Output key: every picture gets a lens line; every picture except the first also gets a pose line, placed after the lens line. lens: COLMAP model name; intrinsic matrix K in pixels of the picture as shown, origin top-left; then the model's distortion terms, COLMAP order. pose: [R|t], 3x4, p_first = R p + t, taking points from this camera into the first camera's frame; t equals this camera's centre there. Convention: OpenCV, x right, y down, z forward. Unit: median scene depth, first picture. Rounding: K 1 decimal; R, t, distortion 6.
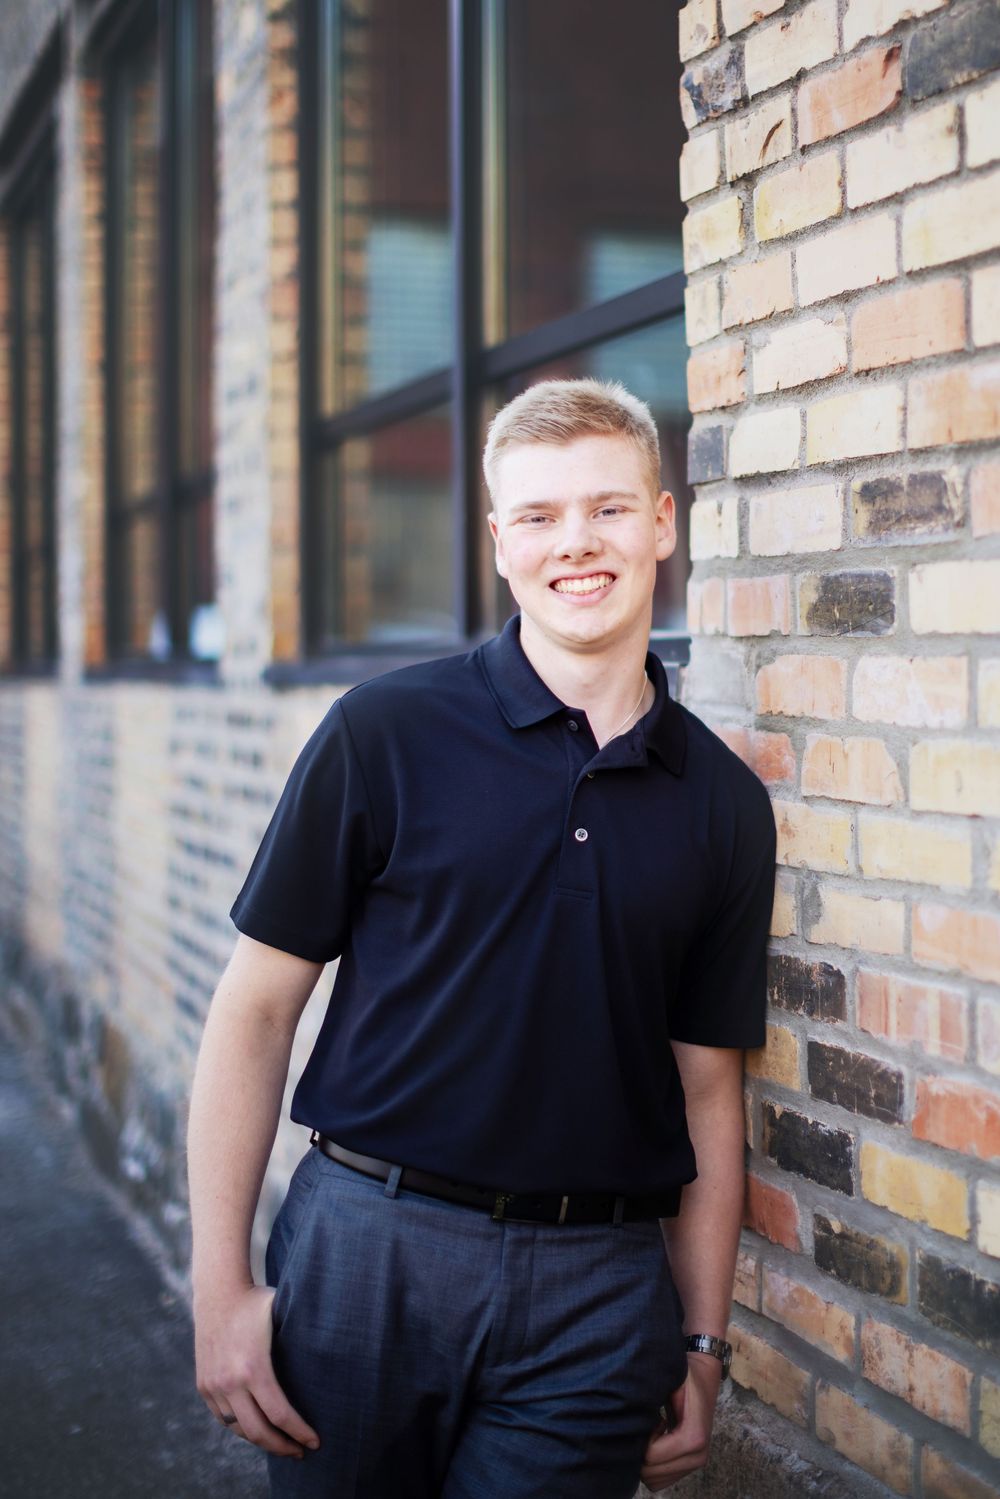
lens RADIAL K [[2427.1, 0, 486.8], [0, 2427.1, 817.2], [0, 0, 1]] dist [-0.141155, 0.000000]
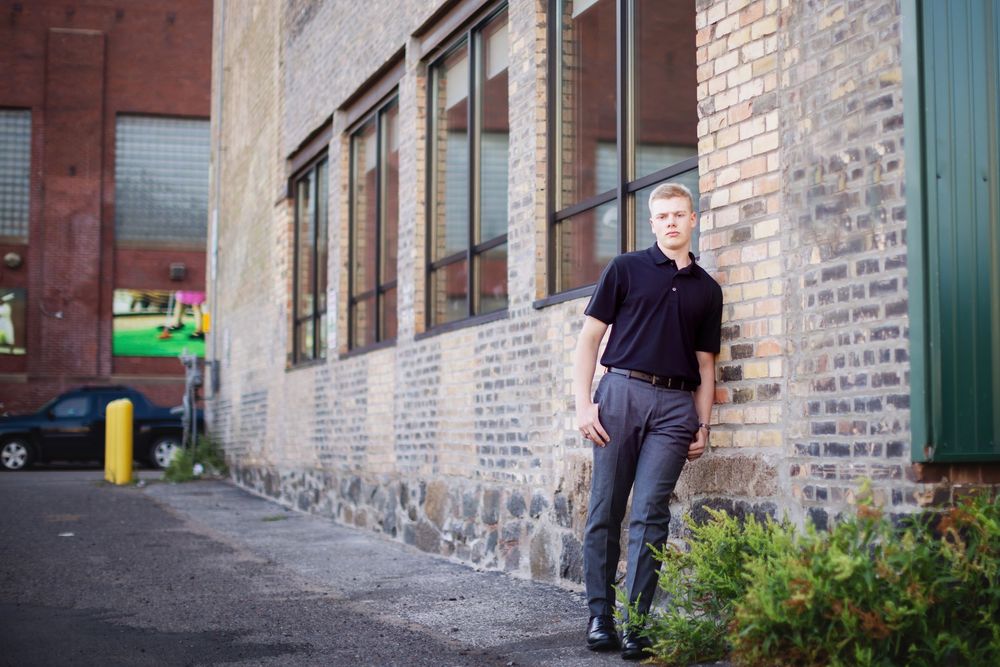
lens RADIAL K [[1619.1, 0, 499.6], [0, 1619.1, 332.8], [0, 0, 1]] dist [-0.141155, 0.000000]
pose [[0.999716, 0.014447, -0.018950, -0.196774], [-0.016676, 0.992233, -0.123272, 0.404319], [0.017022, 0.123553, 0.992192, -1.639232]]
